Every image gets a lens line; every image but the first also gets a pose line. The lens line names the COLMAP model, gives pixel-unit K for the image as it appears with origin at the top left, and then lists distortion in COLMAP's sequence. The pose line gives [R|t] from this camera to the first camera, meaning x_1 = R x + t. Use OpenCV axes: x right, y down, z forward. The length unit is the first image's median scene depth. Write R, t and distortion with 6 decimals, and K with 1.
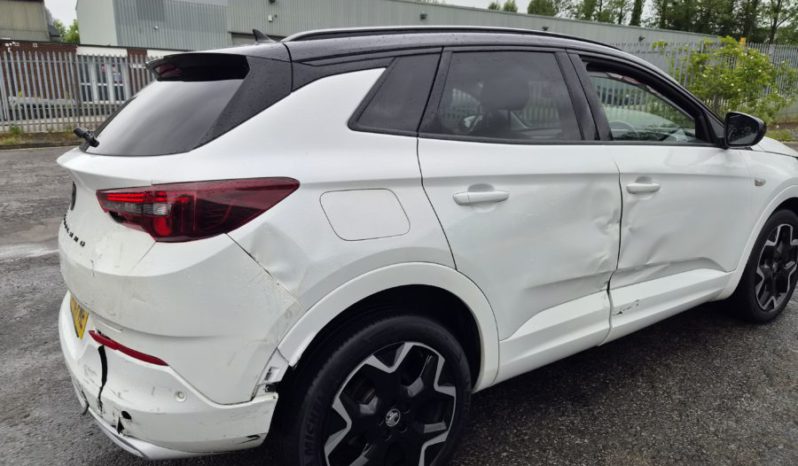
lens RADIAL K [[549.3, 0, 395.5], [0, 549.3, 230.4], [0, 0, 1]] dist [0.034971, -0.016291]
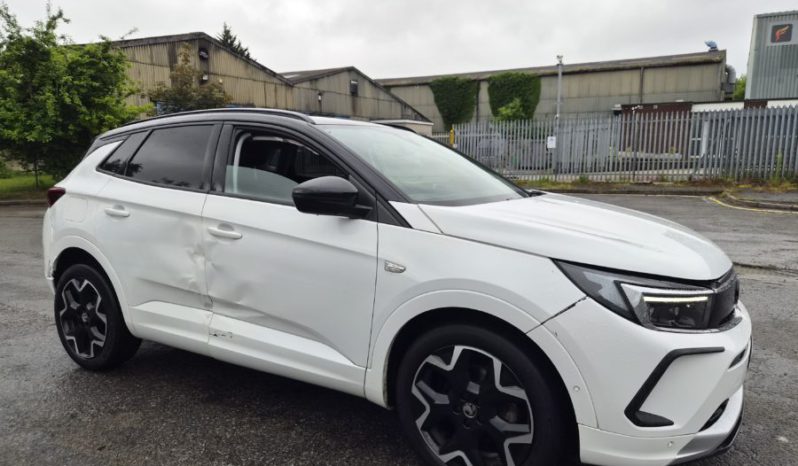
lens RADIAL K [[549.3, 0, 396.2], [0, 549.3, 235.3], [0, 0, 1]] dist [0.034971, -0.016291]
pose [[0.412131, 0.136849, -0.900789, 1.727626], [-0.212072, 0.975910, 0.051234, -0.219654], [0.886100, 0.169917, 0.431225, 0.854667]]
